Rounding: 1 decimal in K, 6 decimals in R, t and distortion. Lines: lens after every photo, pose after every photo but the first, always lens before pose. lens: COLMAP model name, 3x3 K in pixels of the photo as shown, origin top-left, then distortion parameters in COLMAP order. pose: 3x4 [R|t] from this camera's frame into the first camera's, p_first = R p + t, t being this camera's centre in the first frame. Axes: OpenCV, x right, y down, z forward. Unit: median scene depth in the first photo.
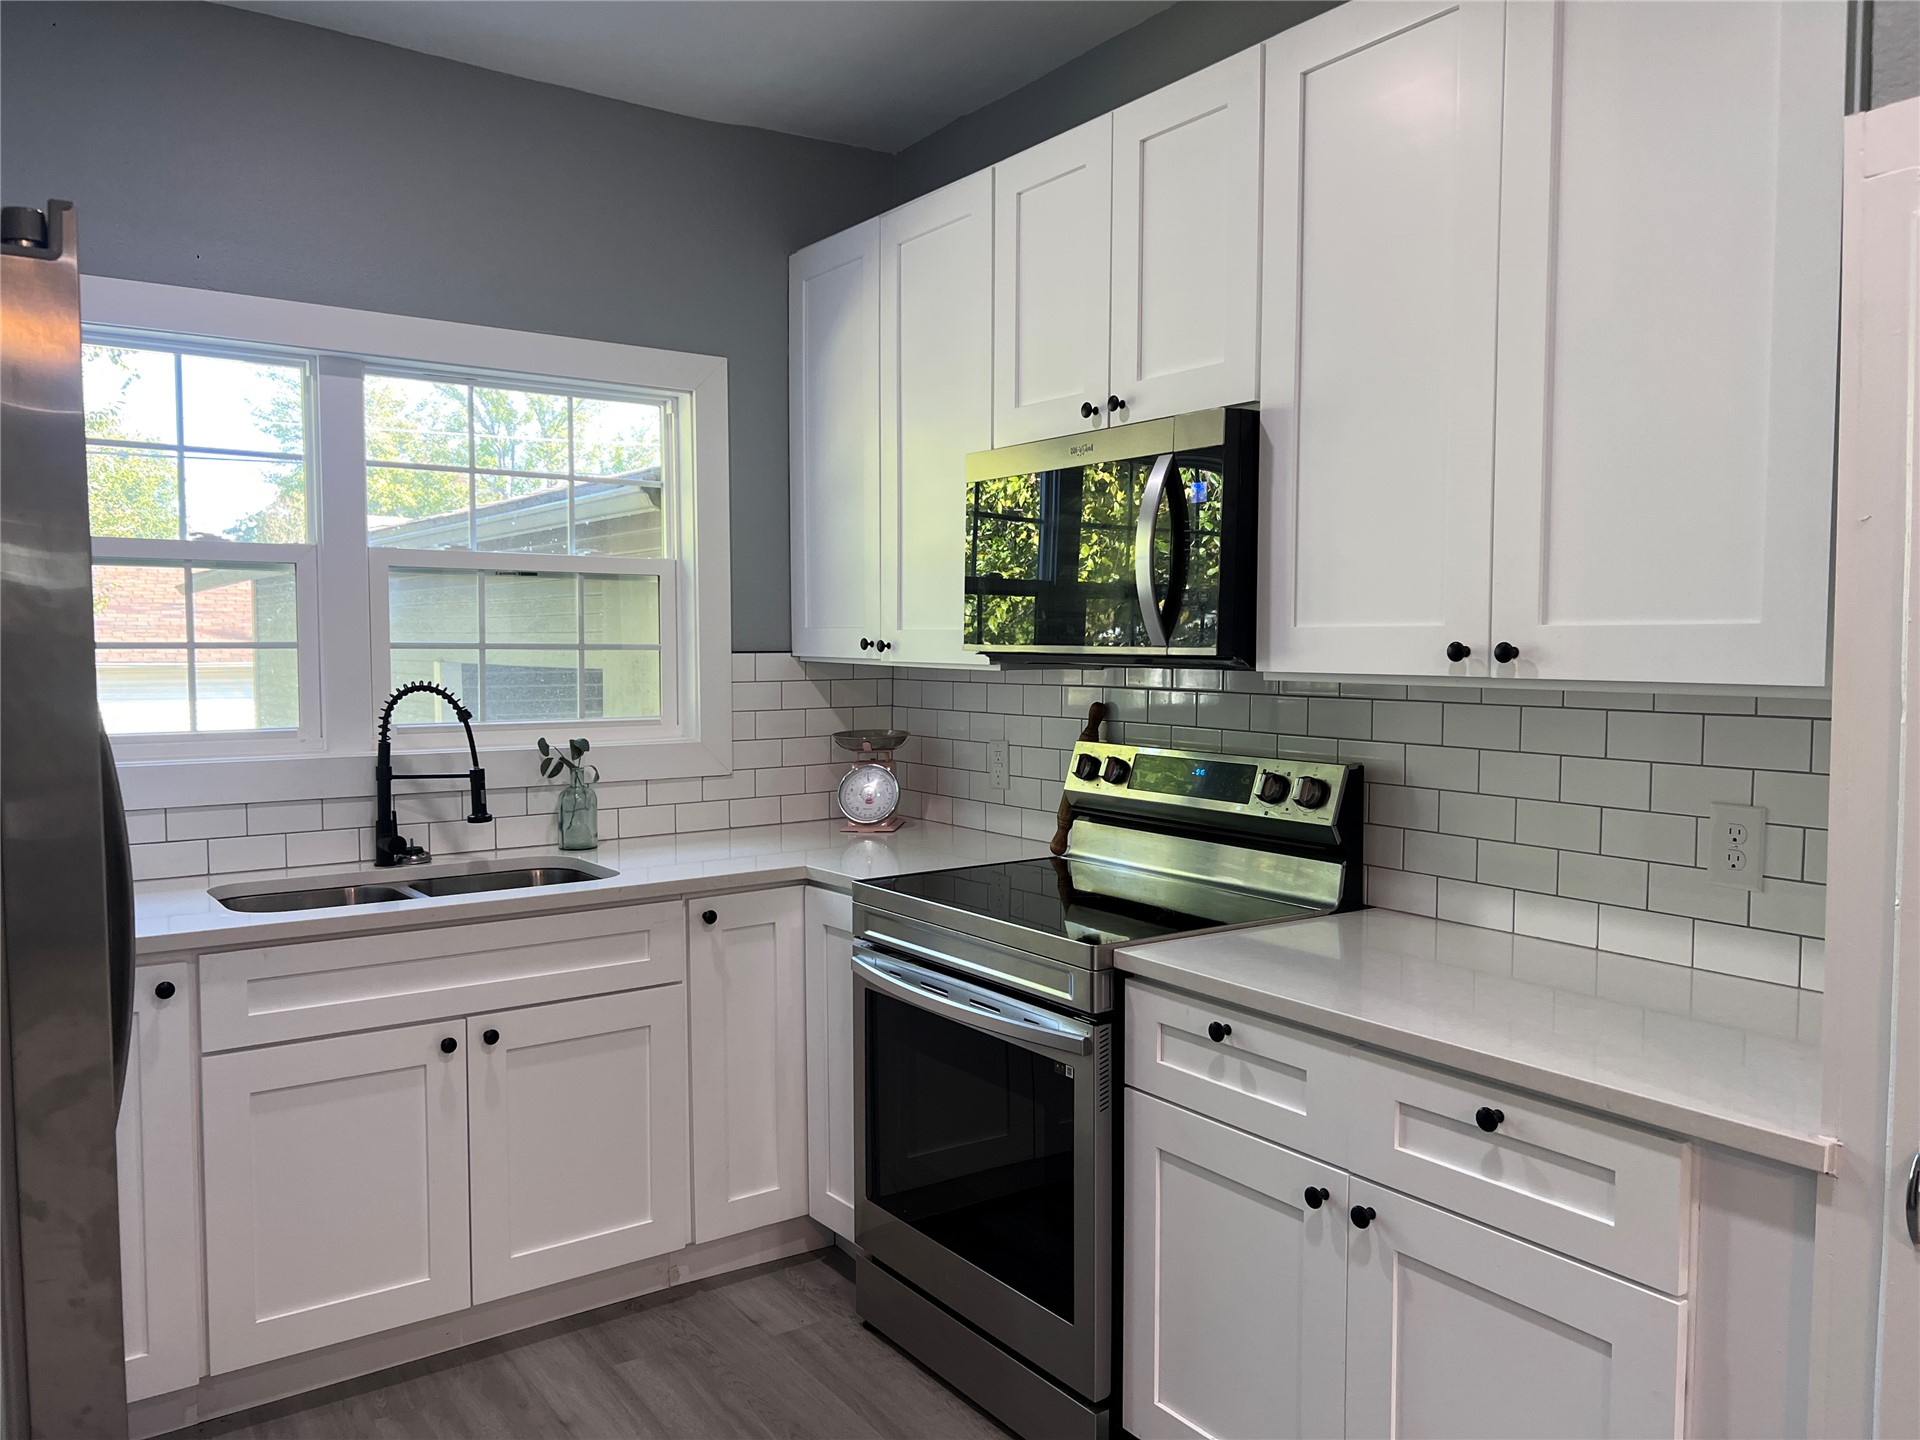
lens RADIAL K [[1438.7, 0, 970.9], [0, 1438.7, 740.6], [0, 0, 1]] dist [0.070425, -0.081686]
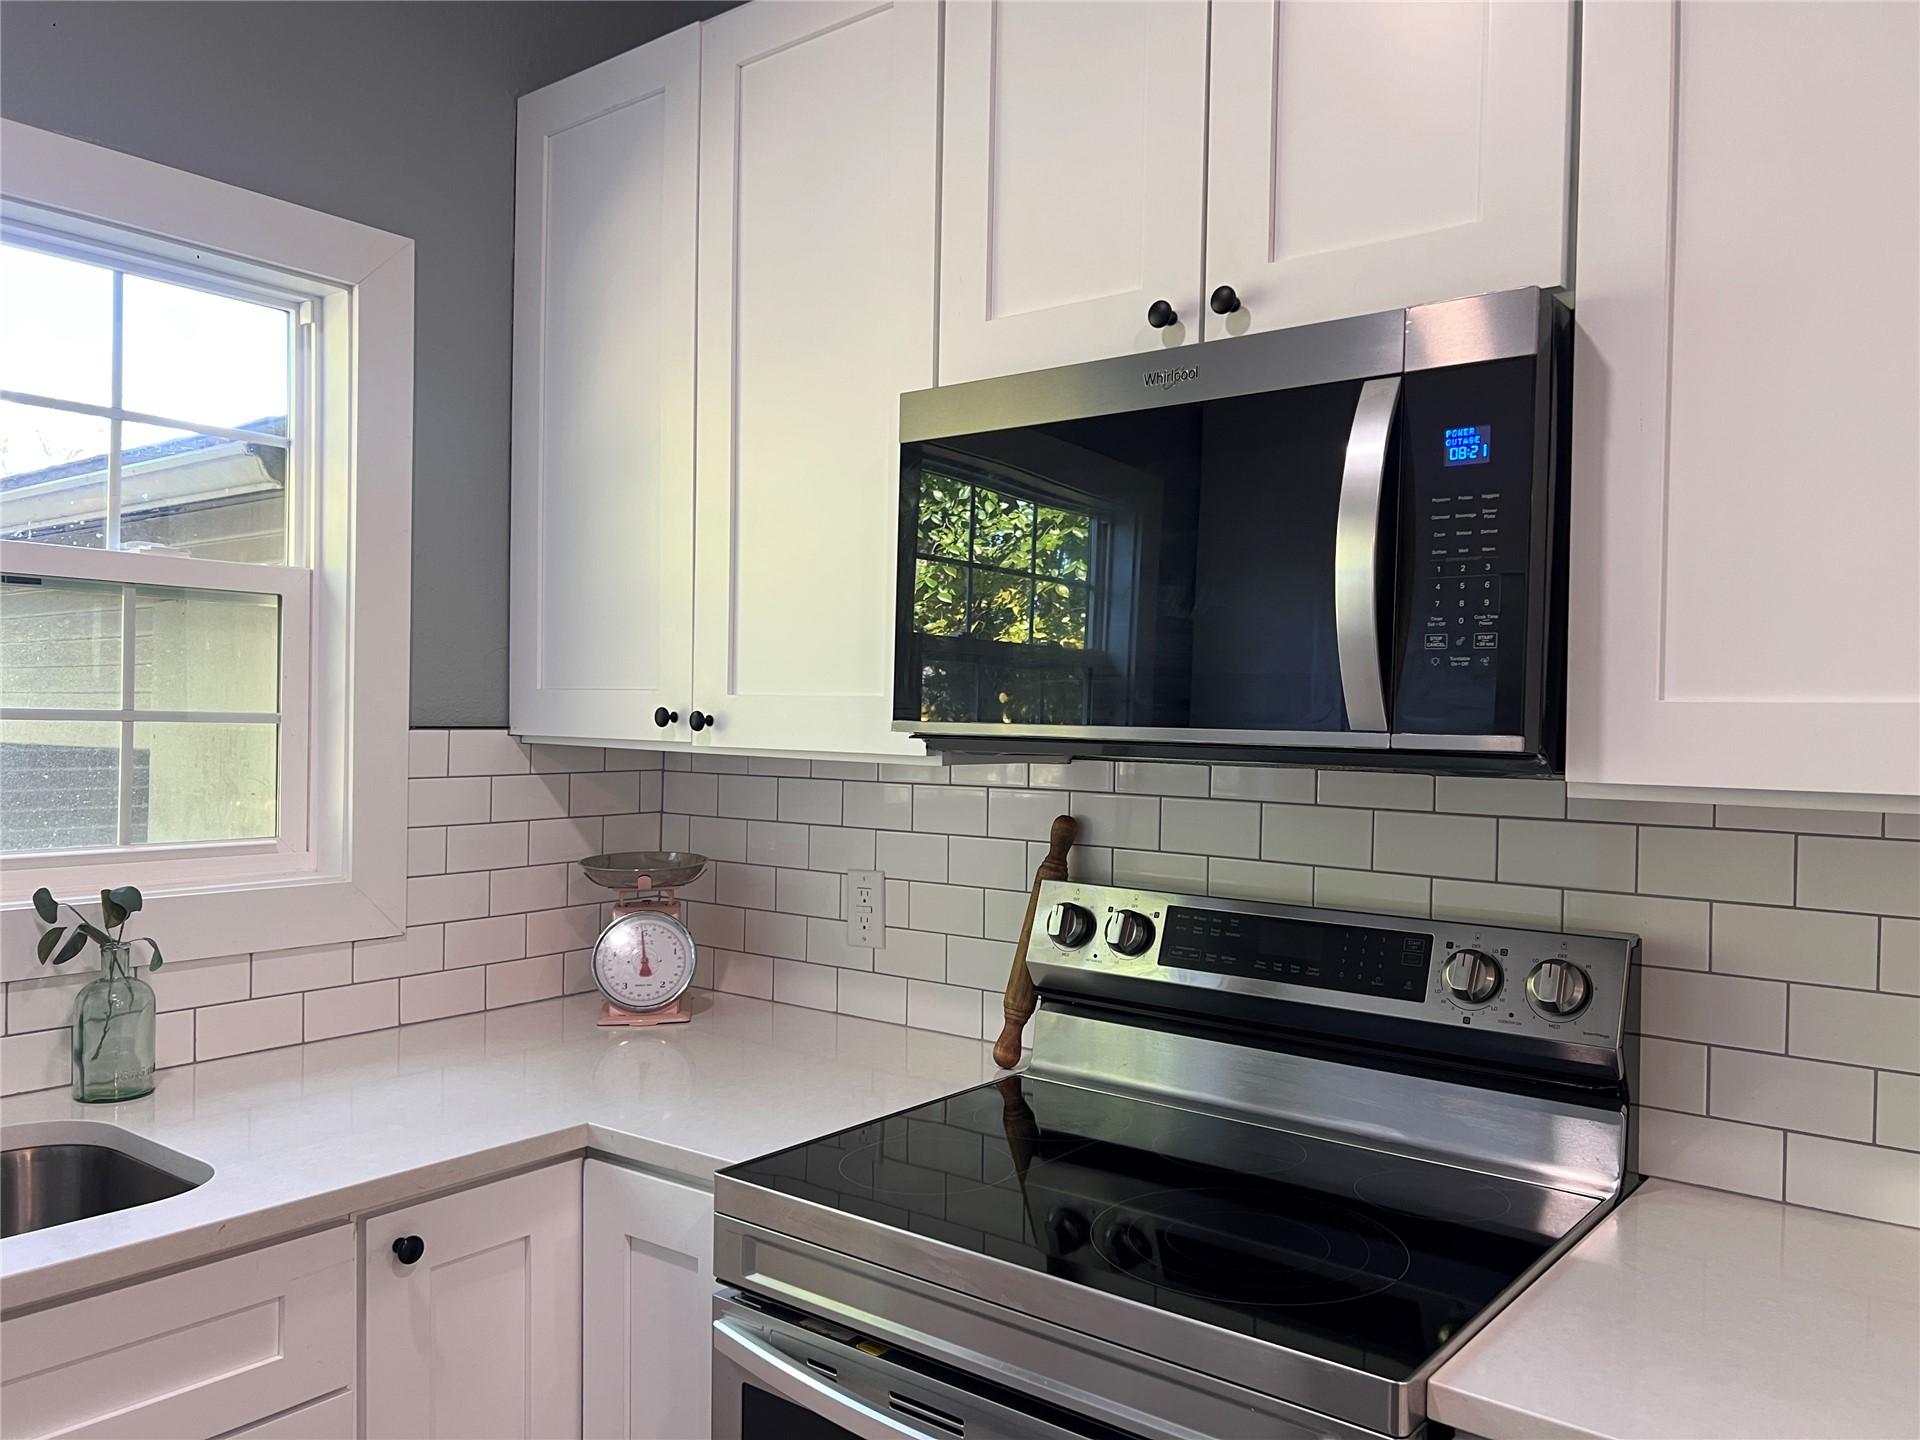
lens RADIAL K [[1438.7, 0, 970.6], [0, 1438.7, 735.1], [0, 0, 1]] dist [0.070425, -0.081686]
pose [[0.960763, 0.011935, 0.277115, -0.122713], [0.003913, 0.998391, -0.056564, -0.026161], [-0.277344, 0.055429, 0.959170, 0.402378]]
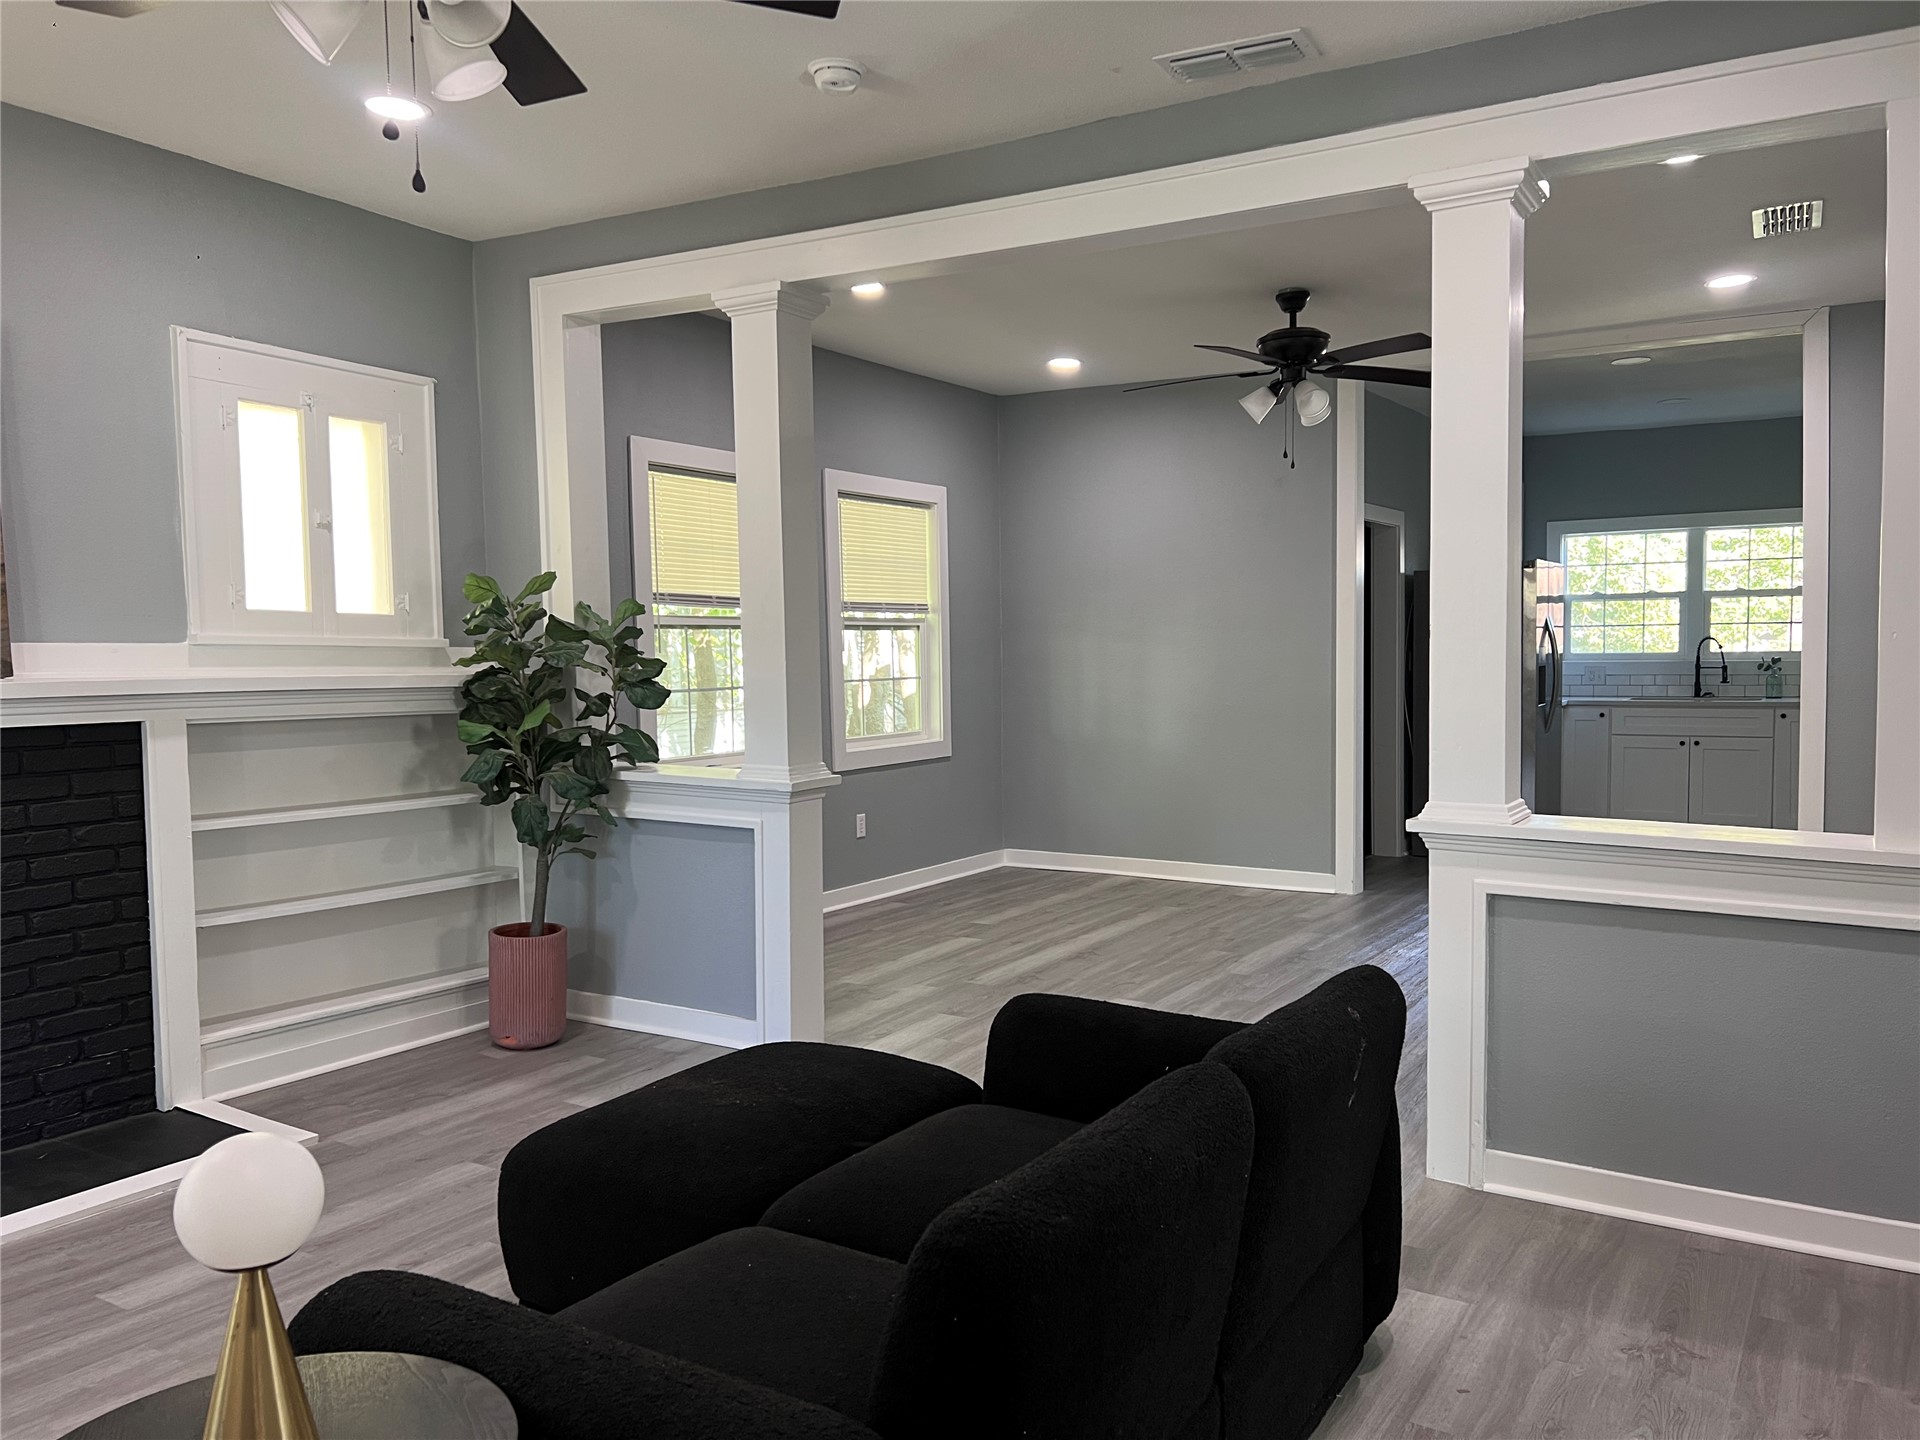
lens RADIAL K [[1438.7, 0, 970.9], [0, 1438.7, 738.8], [0, 0, 1]] dist [0.070425, -0.081686]
pose [[0.393902, 0.053779, -0.917578, 1.685755], [-0.049530, 0.998078, 0.037234, 0.126984], [0.917817, 0.030781, 0.395809, -1.490415]]
